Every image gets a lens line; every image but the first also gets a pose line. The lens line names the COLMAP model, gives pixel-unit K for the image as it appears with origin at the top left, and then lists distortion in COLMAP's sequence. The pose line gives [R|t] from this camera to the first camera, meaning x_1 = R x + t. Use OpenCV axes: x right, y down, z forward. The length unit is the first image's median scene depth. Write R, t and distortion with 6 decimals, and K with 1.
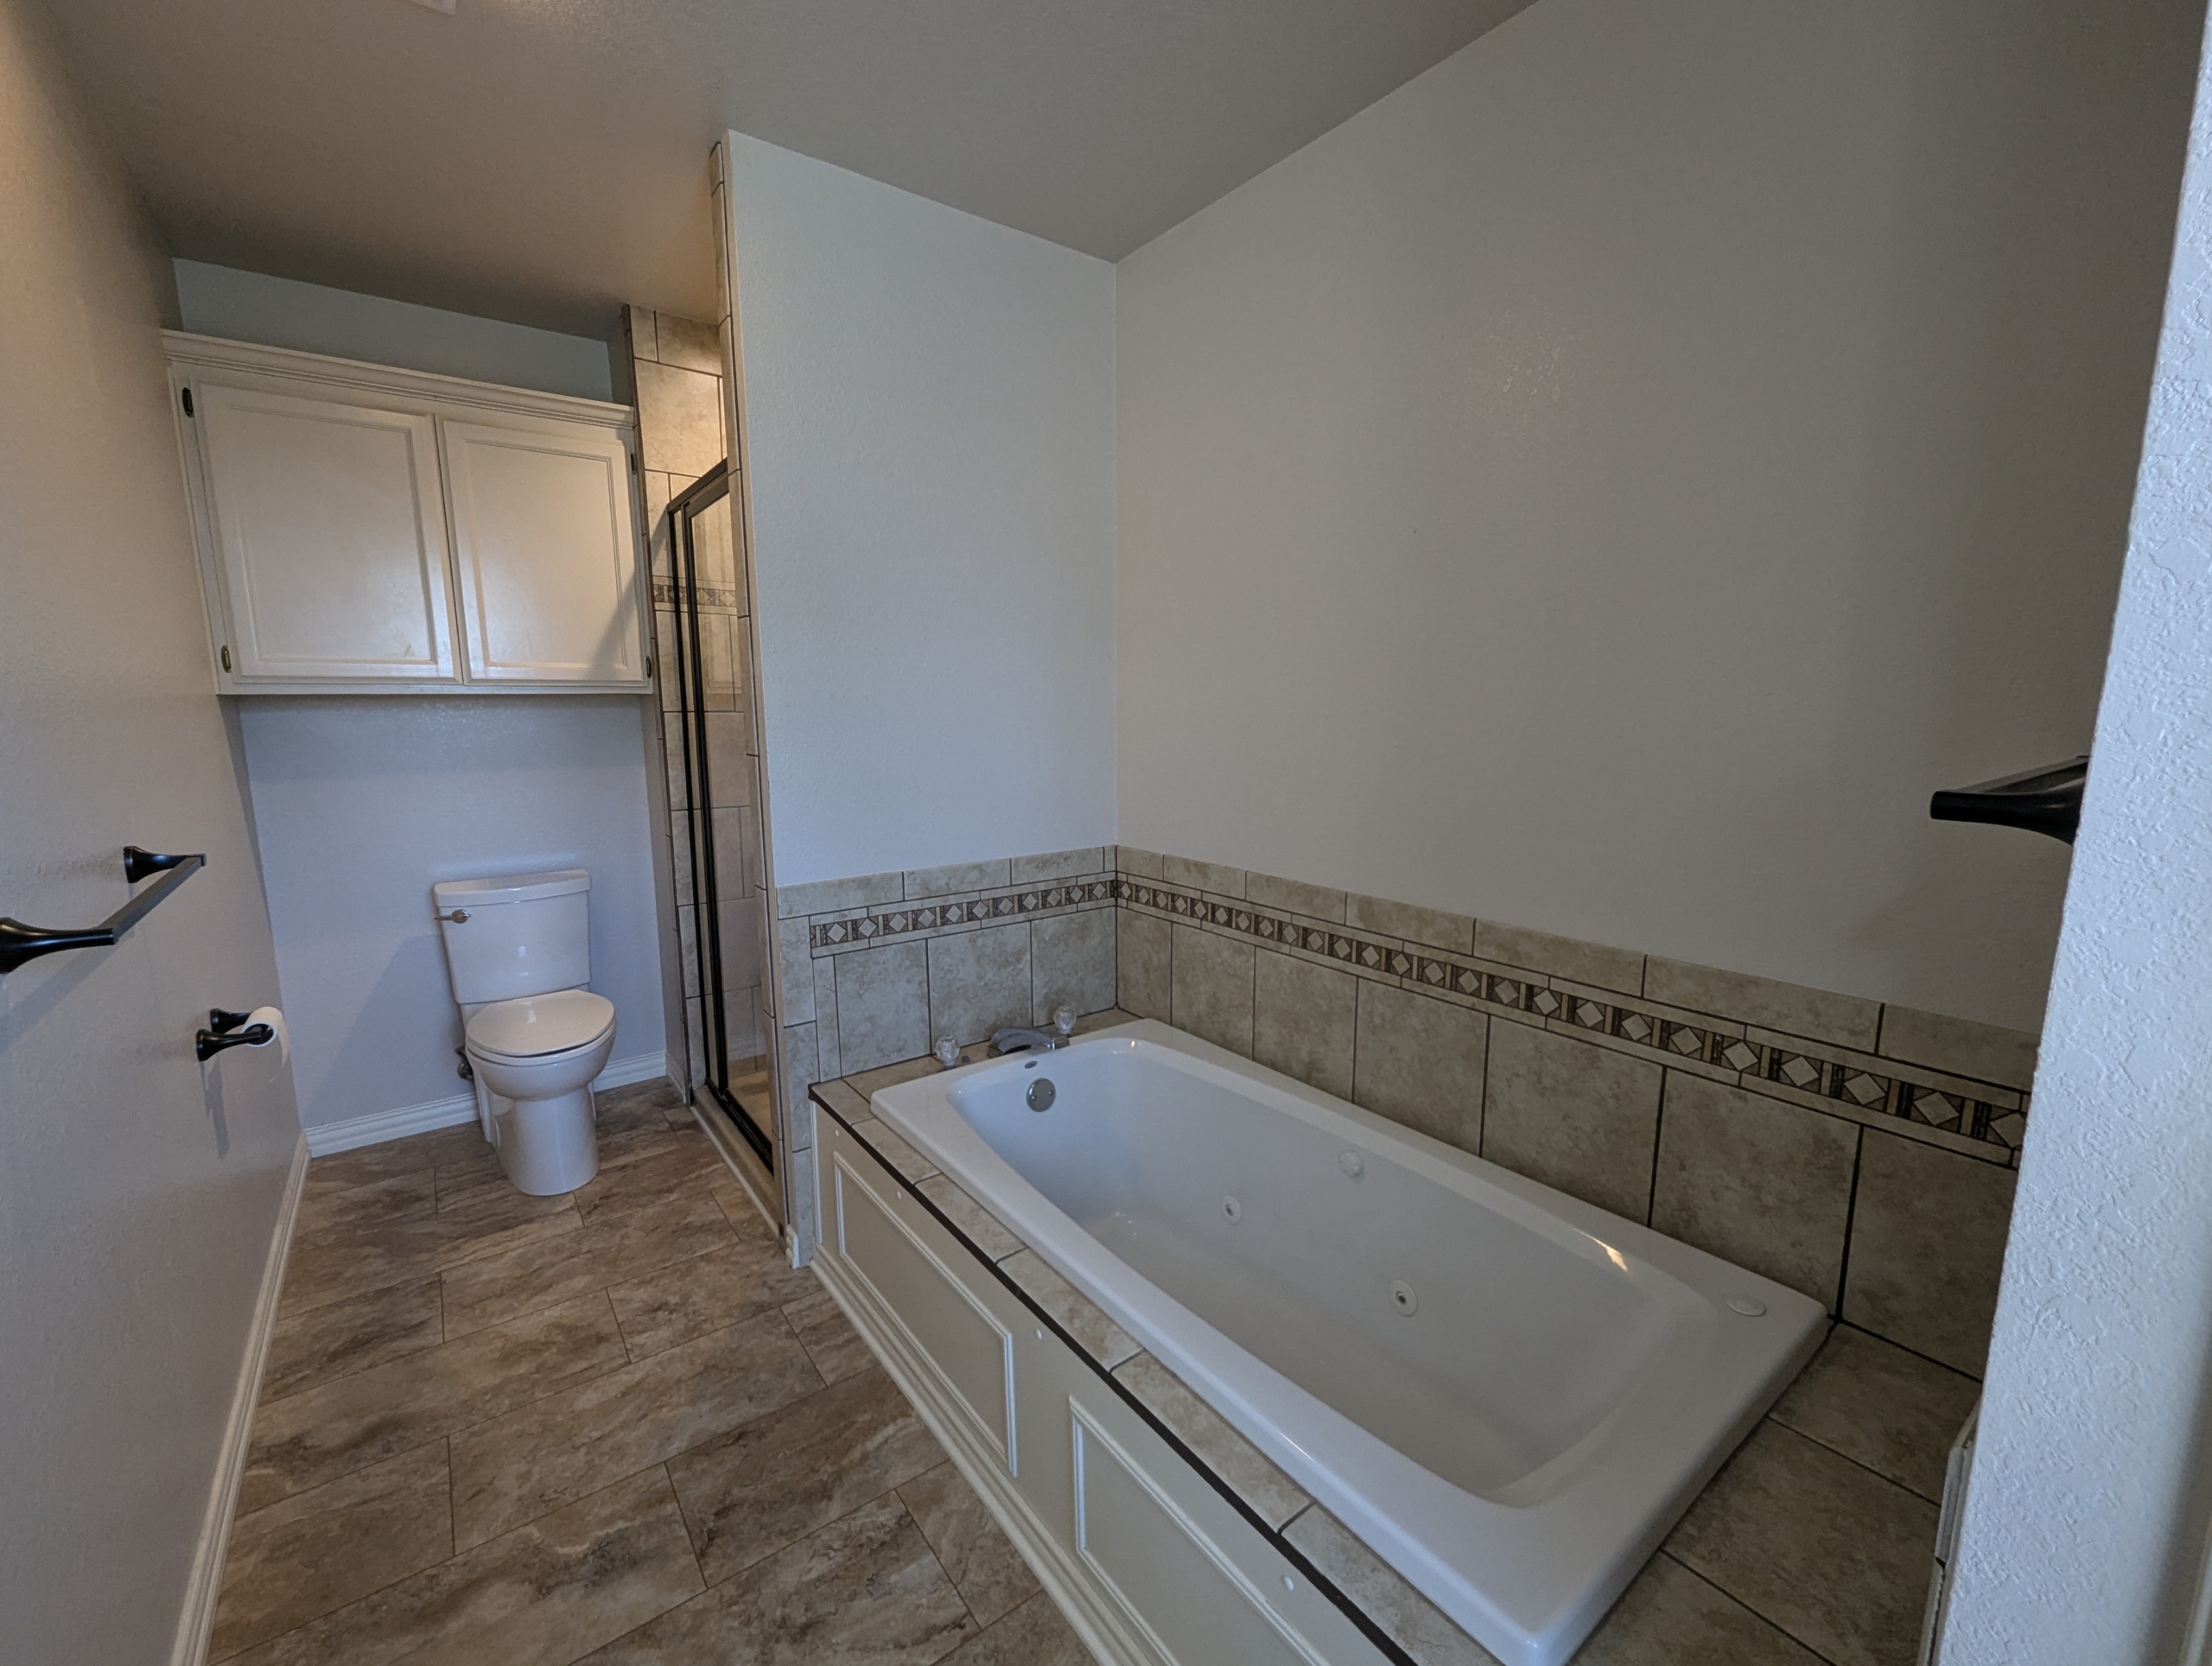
lens RADIAL K [[926.0, 0, 1108.7], [0, 926.0, 835.8], [0, 0, 1]] dist [0.004231, -0.001686]
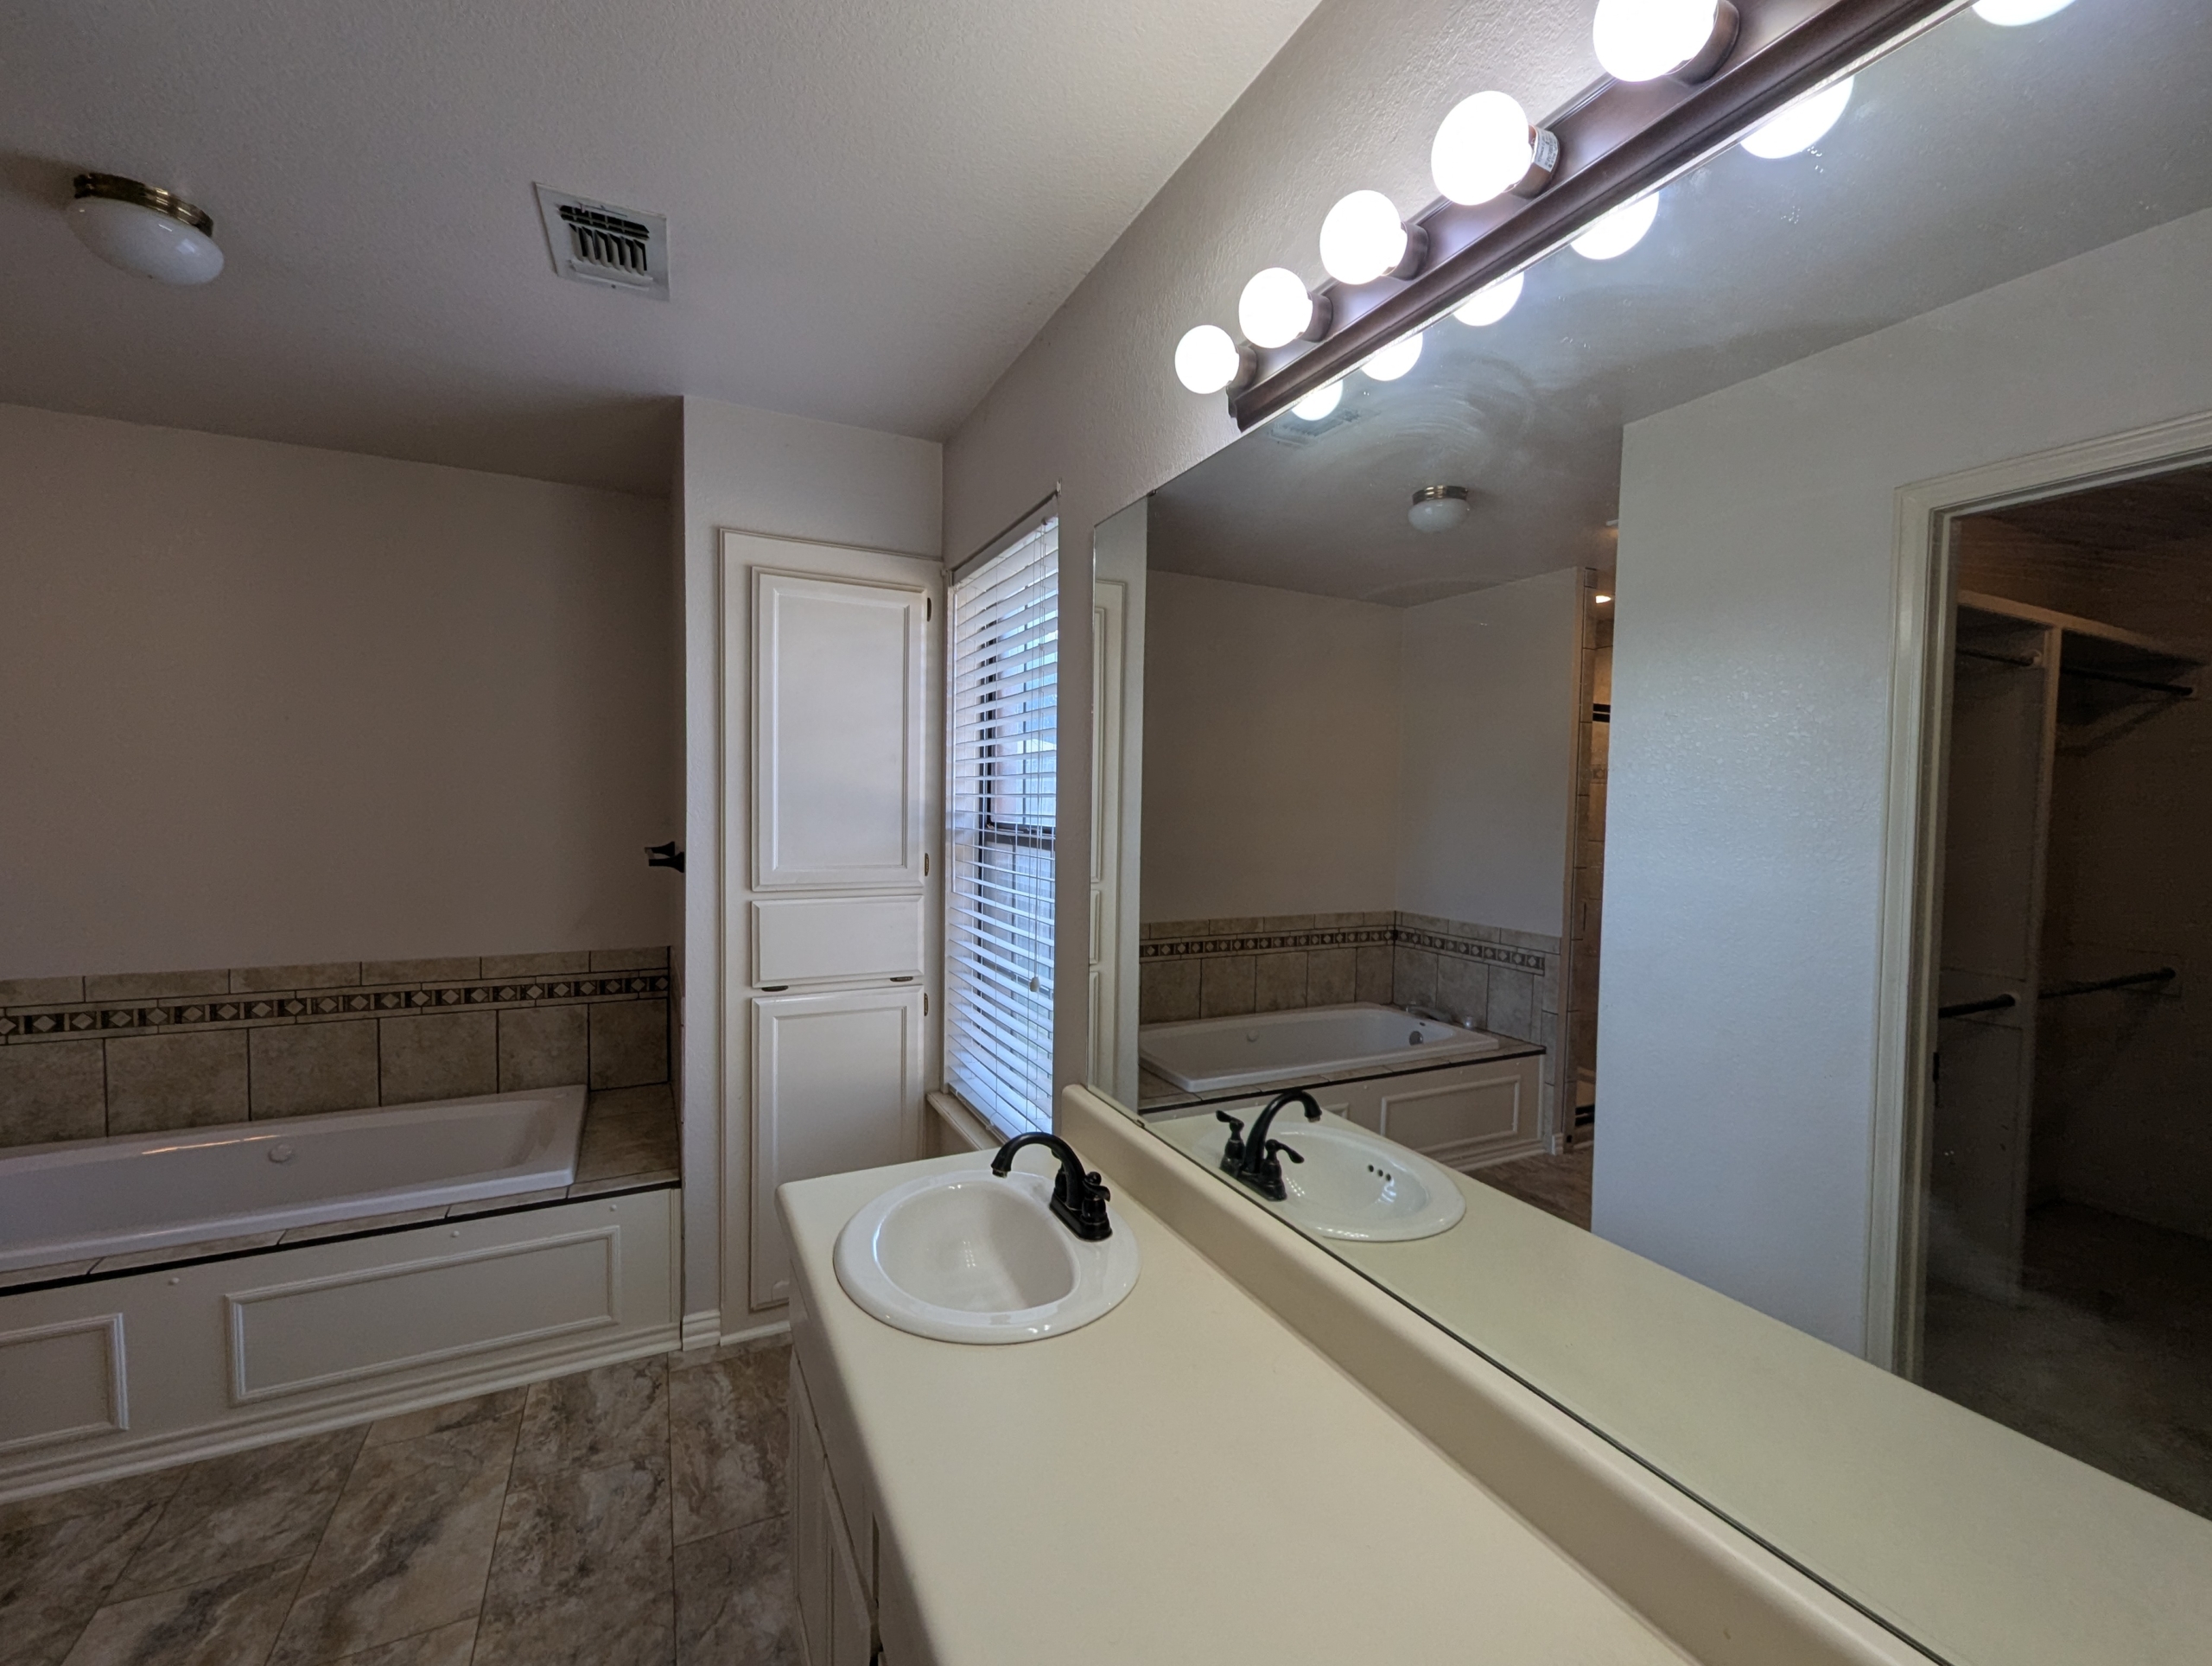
lens RADIAL K [[926.0, 0, 1106.5], [0, 926.0, 835.2], [0, 0, 1]] dist [0.004231, -0.001686]
pose [[0.183185, -0.032669, 0.982536, -0.973409], [0.129649, 0.991521, 0.008796, 0.025188], [-0.974492, 0.125773, 0.185867, -0.609769]]
